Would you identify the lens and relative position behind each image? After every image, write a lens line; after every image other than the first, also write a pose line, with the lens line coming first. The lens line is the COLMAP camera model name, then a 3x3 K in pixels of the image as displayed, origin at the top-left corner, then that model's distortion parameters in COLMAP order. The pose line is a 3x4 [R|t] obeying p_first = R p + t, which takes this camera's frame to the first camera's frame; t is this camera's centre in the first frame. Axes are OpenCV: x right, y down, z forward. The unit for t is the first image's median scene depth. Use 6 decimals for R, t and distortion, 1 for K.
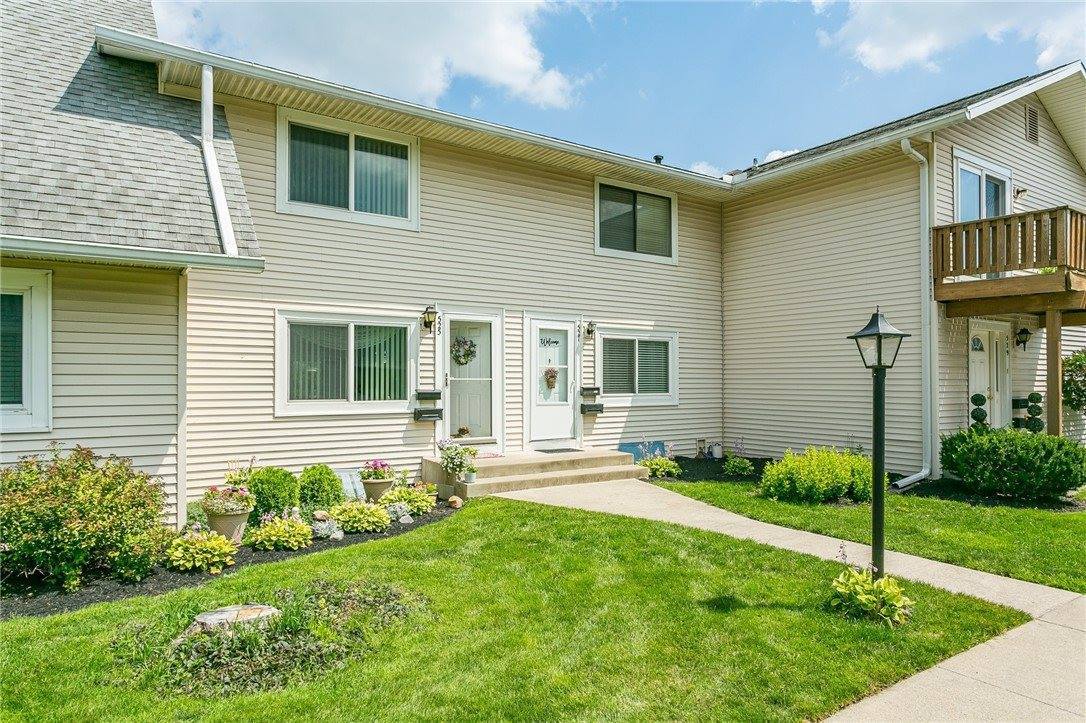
lens RADIAL K [[673.5, 0, 543.0], [0, 673.5, 361.5], [0, 0, 1]] dist [-0.002860, 0.001319]
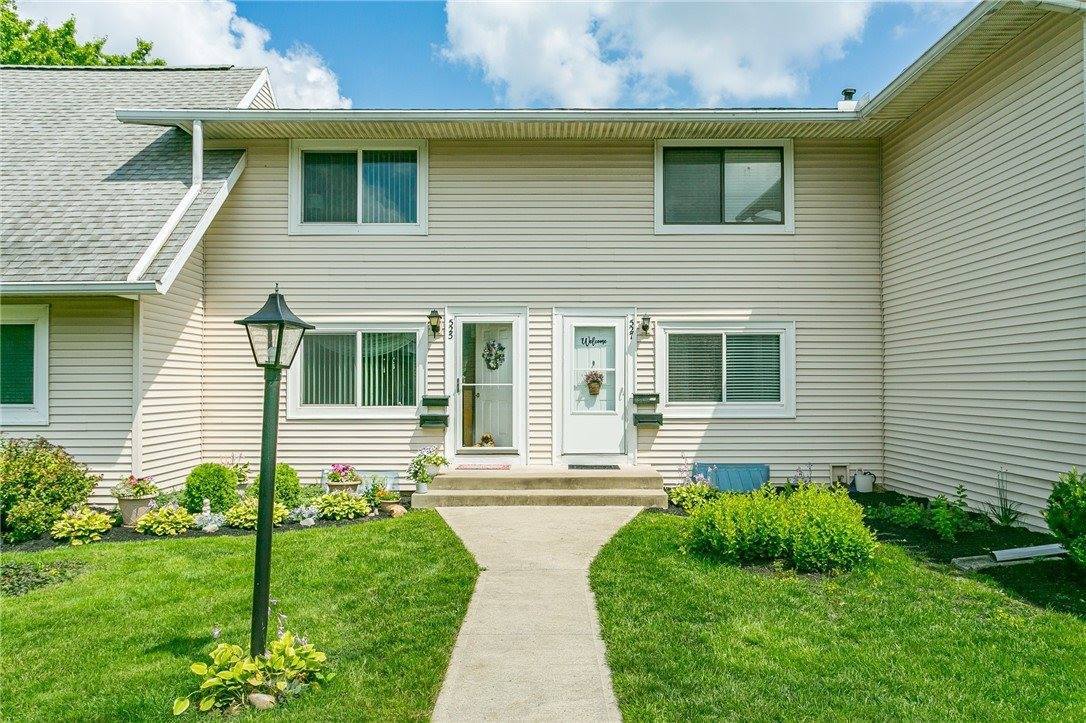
lens RADIAL K [[710.5, 0, 543.0], [0, 710.5, 361.5], [0, 0, 1]] dist [0.001382, -0.001688]
pose [[0.828947, -0.022569, -0.558872, 0.525228], [0.018140, 0.999745, -0.013467, 0.009046], [0.559033, 0.001025, 0.829145, 0.229290]]
